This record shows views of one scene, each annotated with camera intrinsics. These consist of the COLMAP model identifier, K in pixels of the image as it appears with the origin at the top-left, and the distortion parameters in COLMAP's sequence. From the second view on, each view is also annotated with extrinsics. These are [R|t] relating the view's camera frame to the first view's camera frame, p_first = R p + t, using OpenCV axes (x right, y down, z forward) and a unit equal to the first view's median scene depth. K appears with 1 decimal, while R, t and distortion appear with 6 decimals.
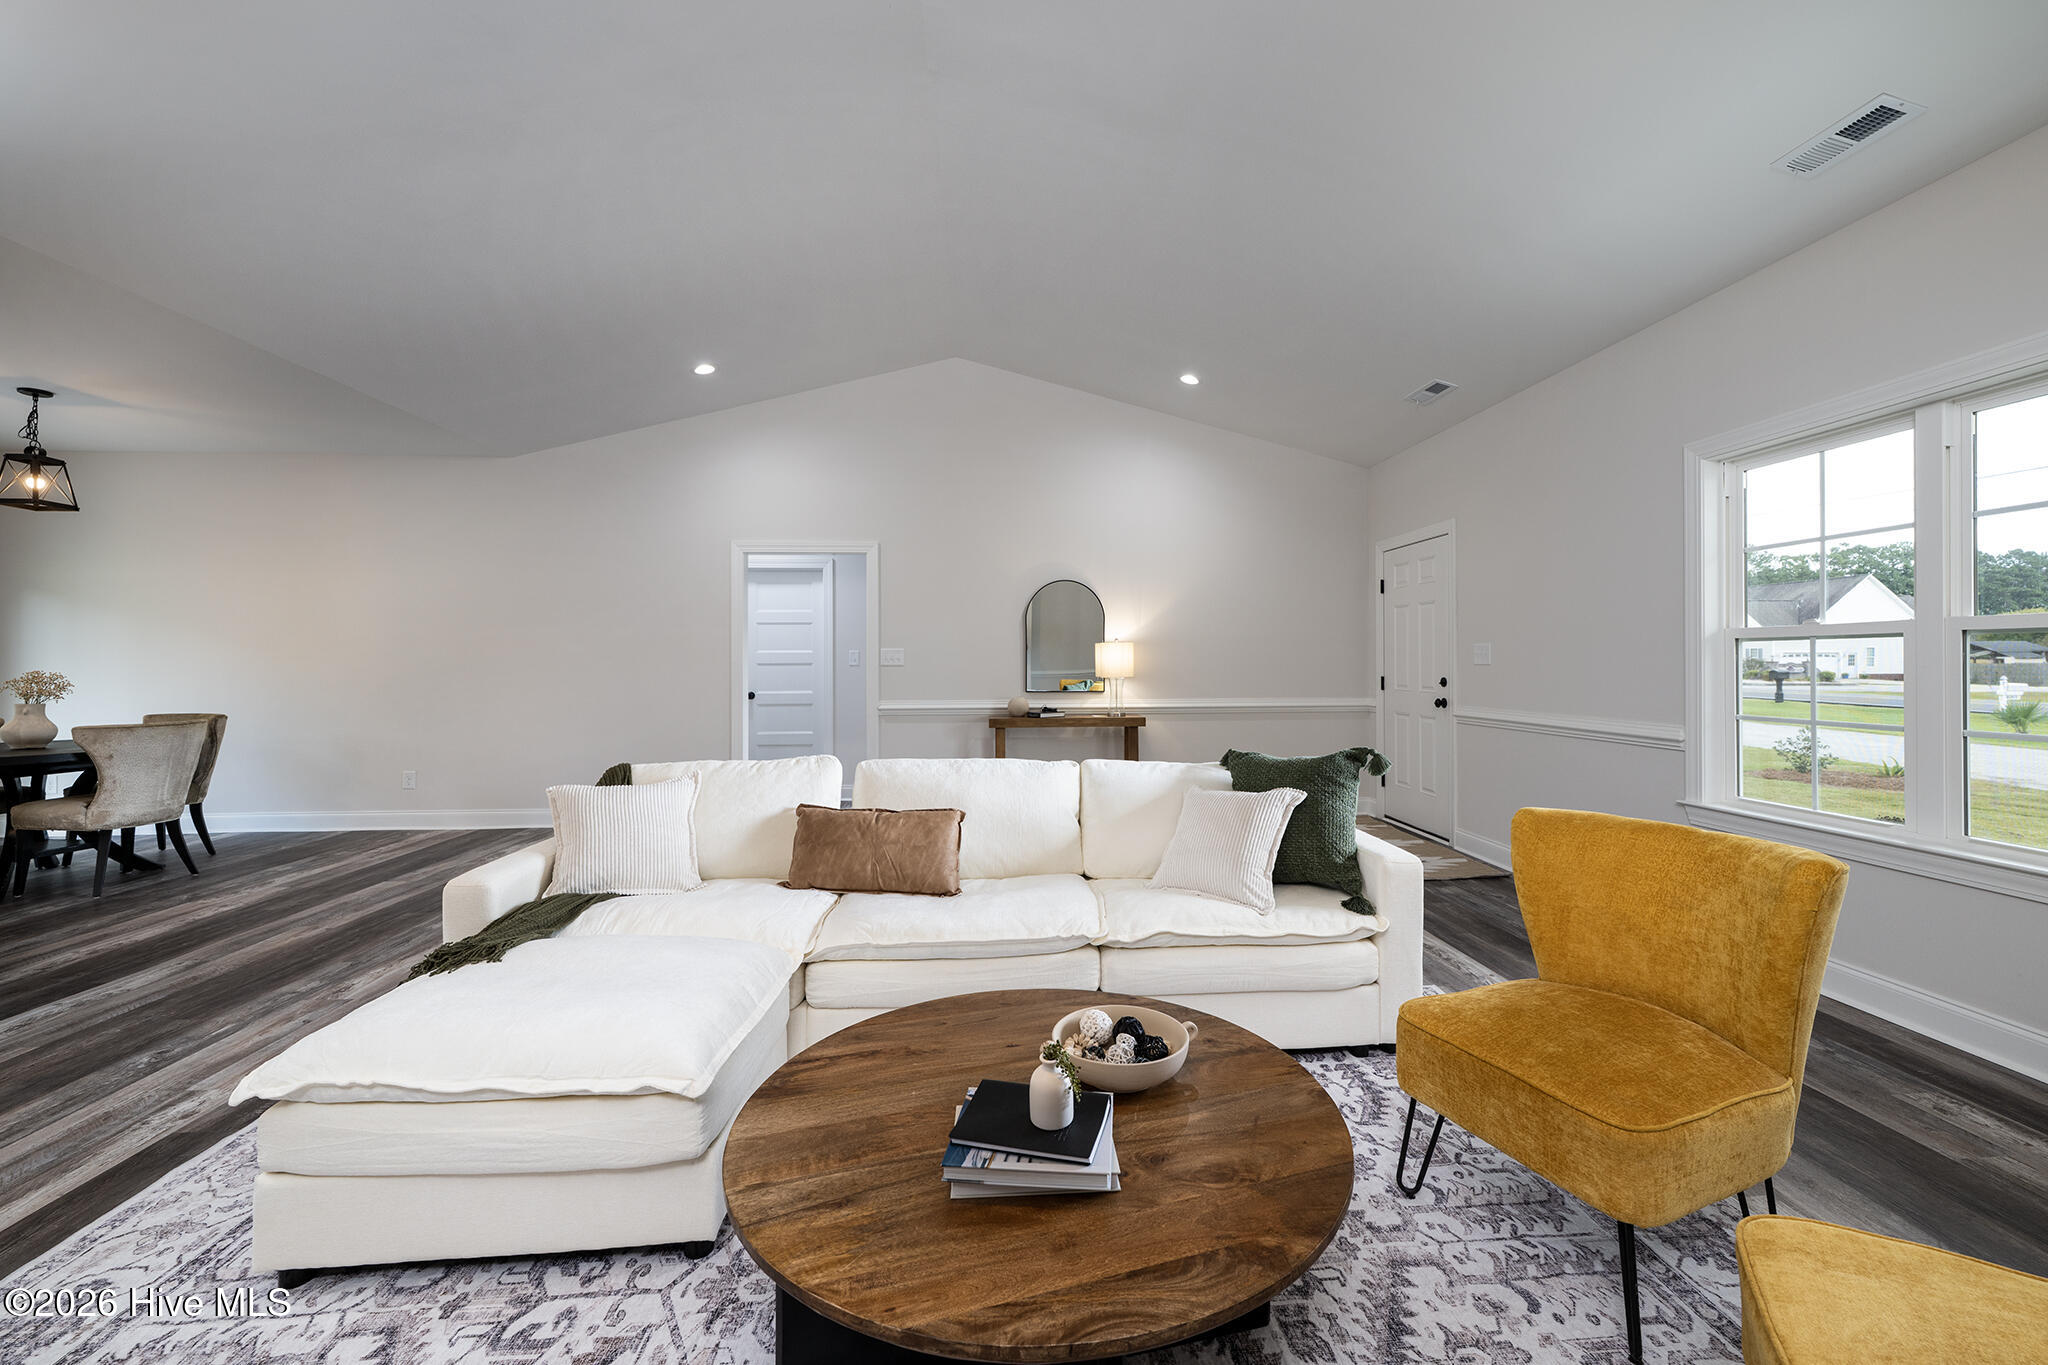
lens RADIAL K [[822.9, 0, 1031.7], [0, 822.9, 670.1], [0, 0, 1]] dist [0.001683, 0.000079]
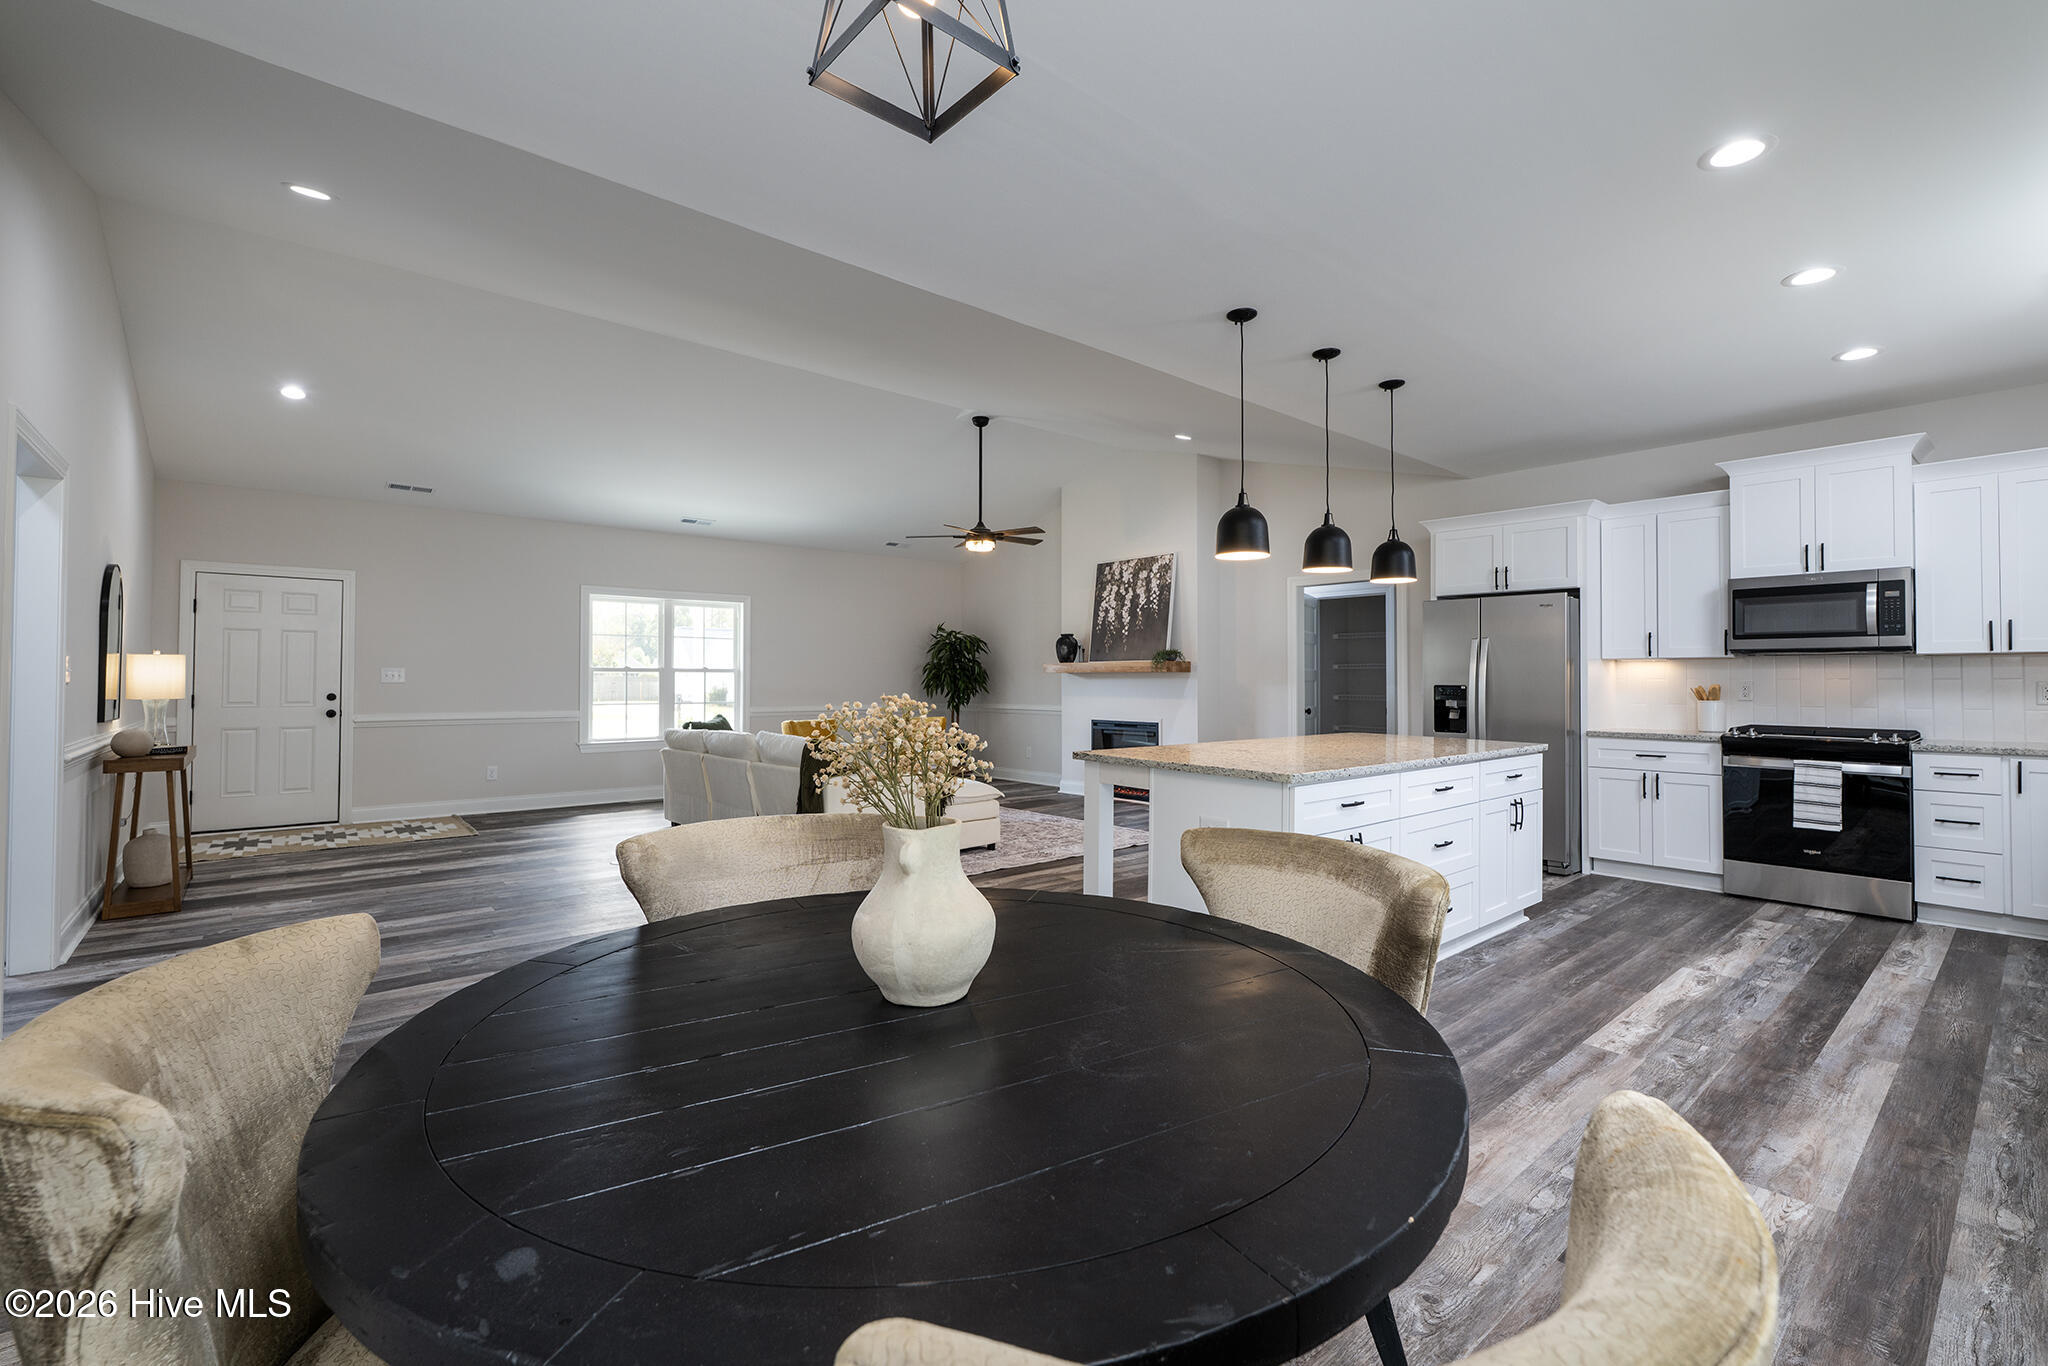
lens RADIAL K [[886.9, 0, 1014.0], [0, 886.9, 672.3], [0, 0, 1]] dist [0.007691, 0.000020]
pose [[-0.585588, 0.010952, 0.810535, -1.483888], [0.003930, 0.999935, -0.010672, -0.005614], [-0.810599, -0.003064, -0.585593, 1.157580]]
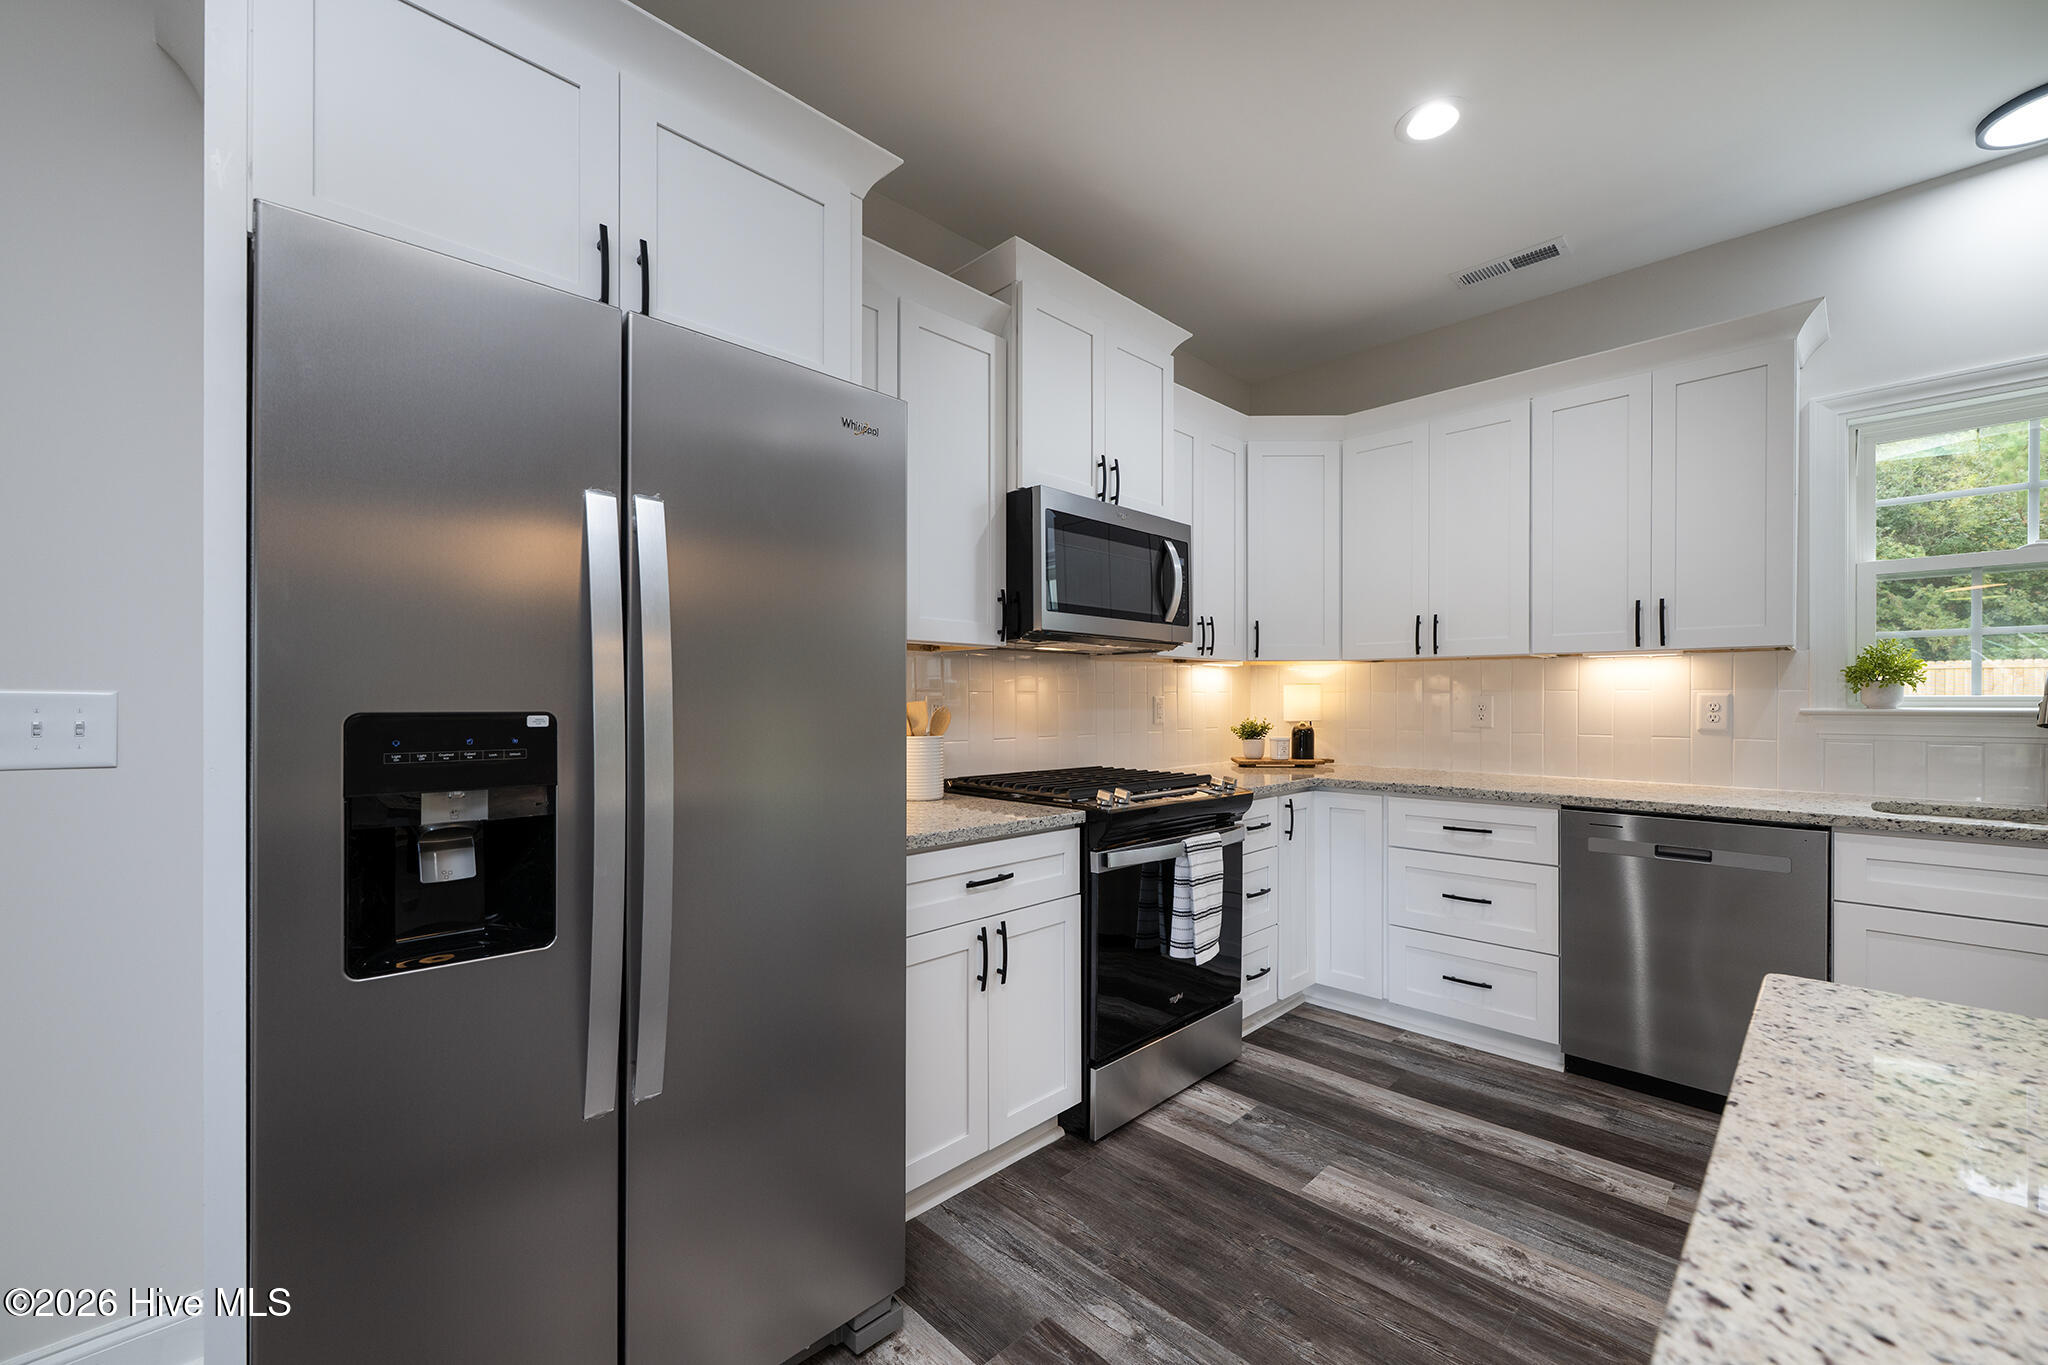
lens RADIAL K [[819.5, 0, 1034.3], [0, 819.5, 701.2], [0, 0, 1]] dist [0.000403, 0.000255]
pose [[-0.754651, 0.004511, -0.656111, -0.750410], [0.000004, 0.999976, 0.006871, -0.002099], [0.656127, 0.005182, -0.754633, 0.117528]]
